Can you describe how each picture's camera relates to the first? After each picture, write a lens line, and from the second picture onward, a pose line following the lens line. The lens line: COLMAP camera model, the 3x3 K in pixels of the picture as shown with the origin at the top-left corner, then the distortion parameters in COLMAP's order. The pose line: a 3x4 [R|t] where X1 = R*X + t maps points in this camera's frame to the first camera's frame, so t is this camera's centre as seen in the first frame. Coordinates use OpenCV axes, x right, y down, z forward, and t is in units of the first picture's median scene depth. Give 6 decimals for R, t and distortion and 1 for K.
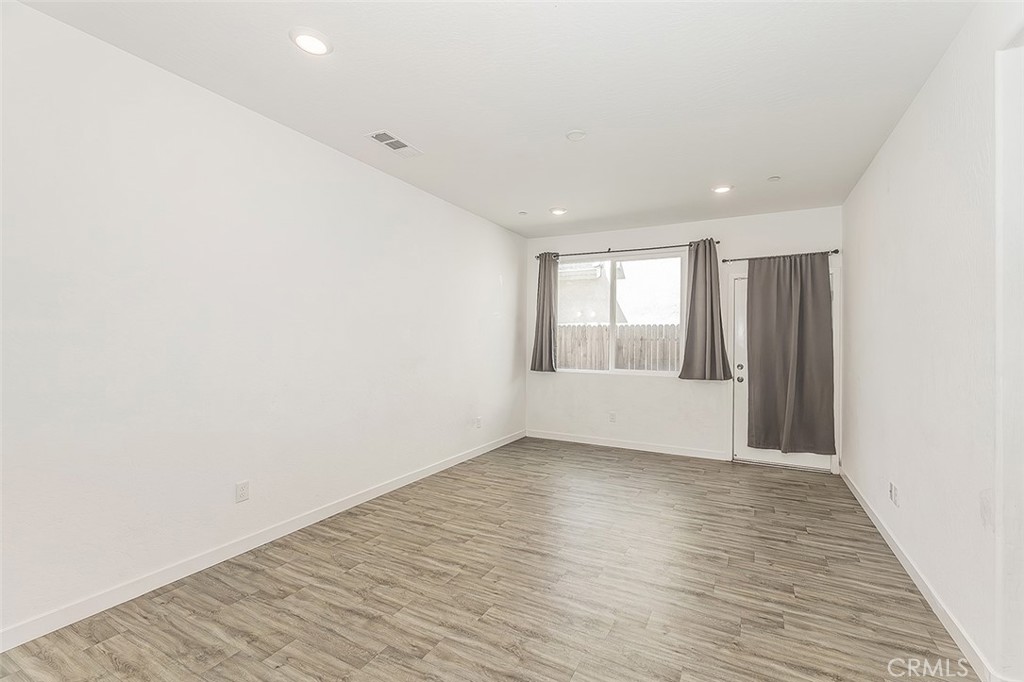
lens RADIAL K [[418.3, 0, 521.3], [0, 418.3, 344.1], [0, 0, 1]] dist [0.002828, -0.000132]
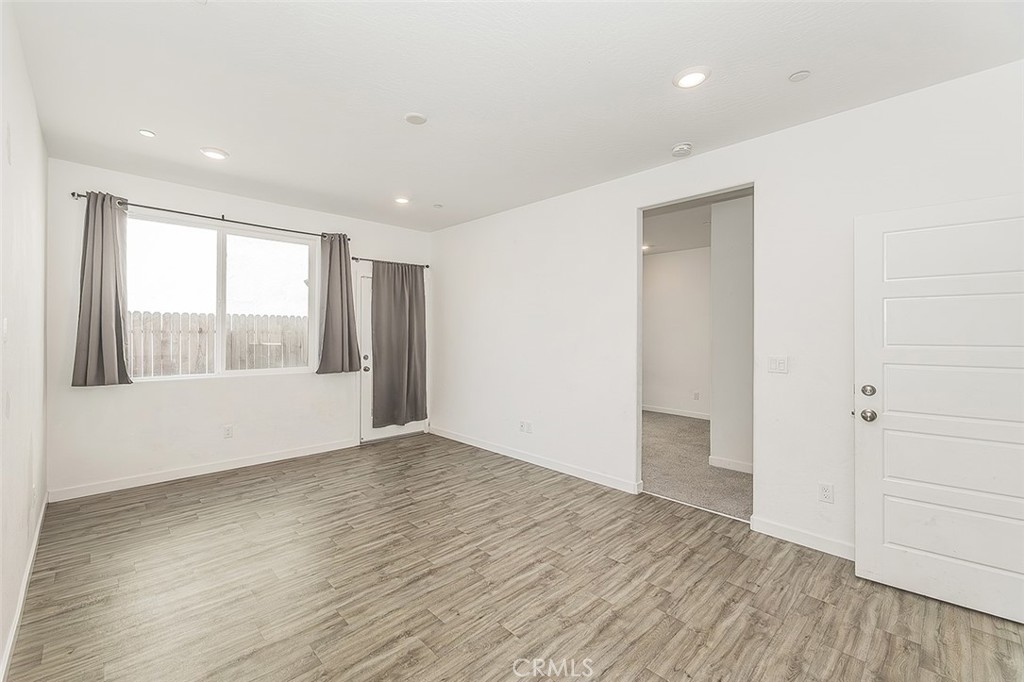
lens RADIAL K [[418.3, 0, 508.8], [0, 418.3, 336.2], [0, 0, 1]] dist [0.002828, -0.000132]
pose [[0.354225, -0.015009, 0.935040, -0.368548], [0.008710, 0.999881, 0.012750, -0.011678], [-0.935120, 0.003627, 0.354313, 0.258220]]
